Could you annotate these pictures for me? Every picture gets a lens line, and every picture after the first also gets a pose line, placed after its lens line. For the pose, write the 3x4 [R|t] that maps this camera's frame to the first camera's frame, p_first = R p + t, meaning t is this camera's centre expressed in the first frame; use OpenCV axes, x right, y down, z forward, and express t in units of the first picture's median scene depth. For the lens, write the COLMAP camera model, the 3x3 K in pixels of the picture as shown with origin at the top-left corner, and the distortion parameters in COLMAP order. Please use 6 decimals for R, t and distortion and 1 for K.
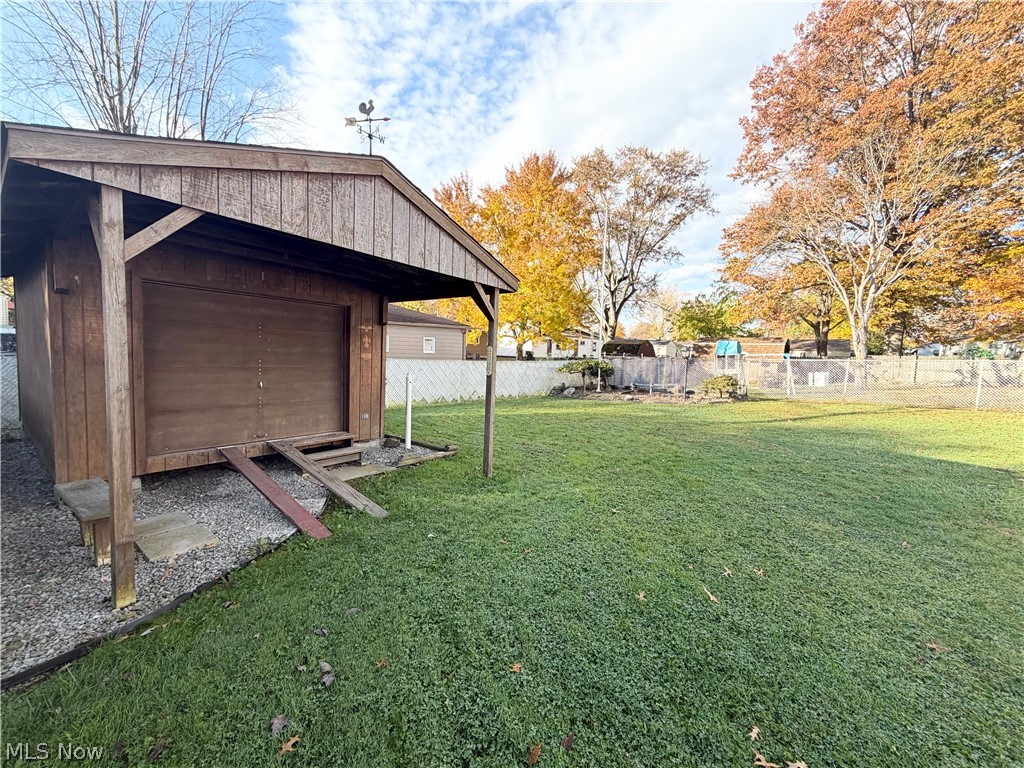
lens RADIAL K [[405.9, 0, 509.4], [0, 405.9, 385.5], [0, 0, 1]] dist [-0.002419, -0.000503]
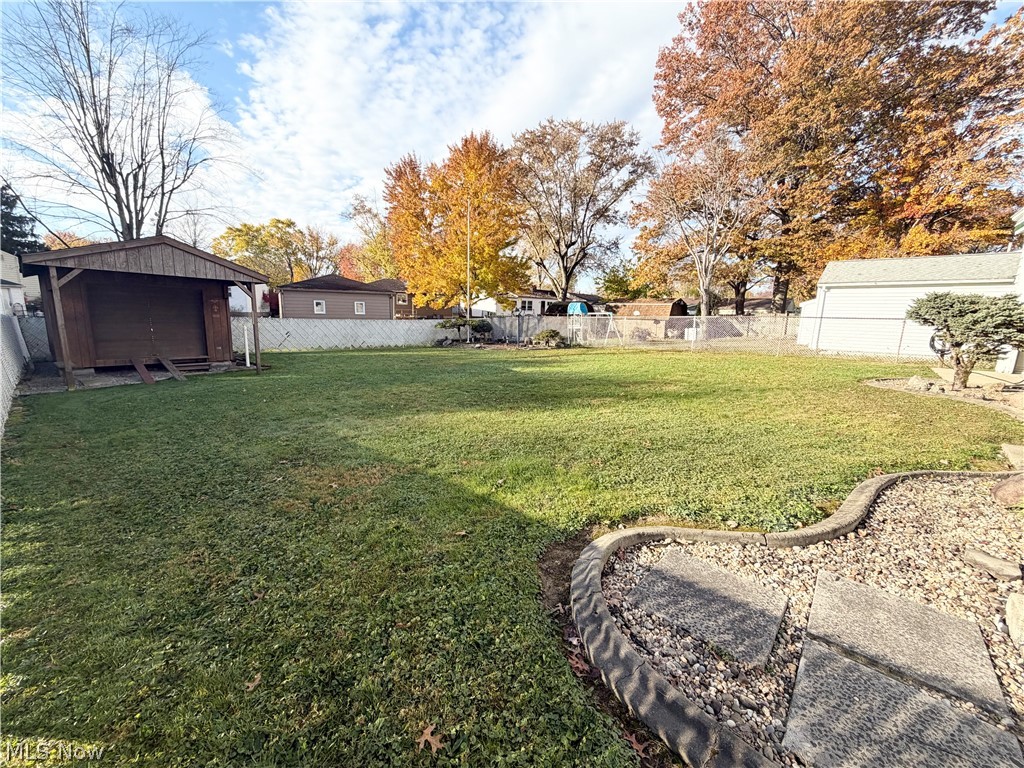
lens RADIAL K [[414.4, 0, 522.2], [0, 414.4, 394.0], [0, 0, 1]] dist [0.054415, -0.019334]
pose [[0.997895, 0.003247, -0.064769, 0.081408], [0.004025, 0.993719, 0.111828, 0.004967], [0.064726, -0.111853, 0.991615, -0.062453]]
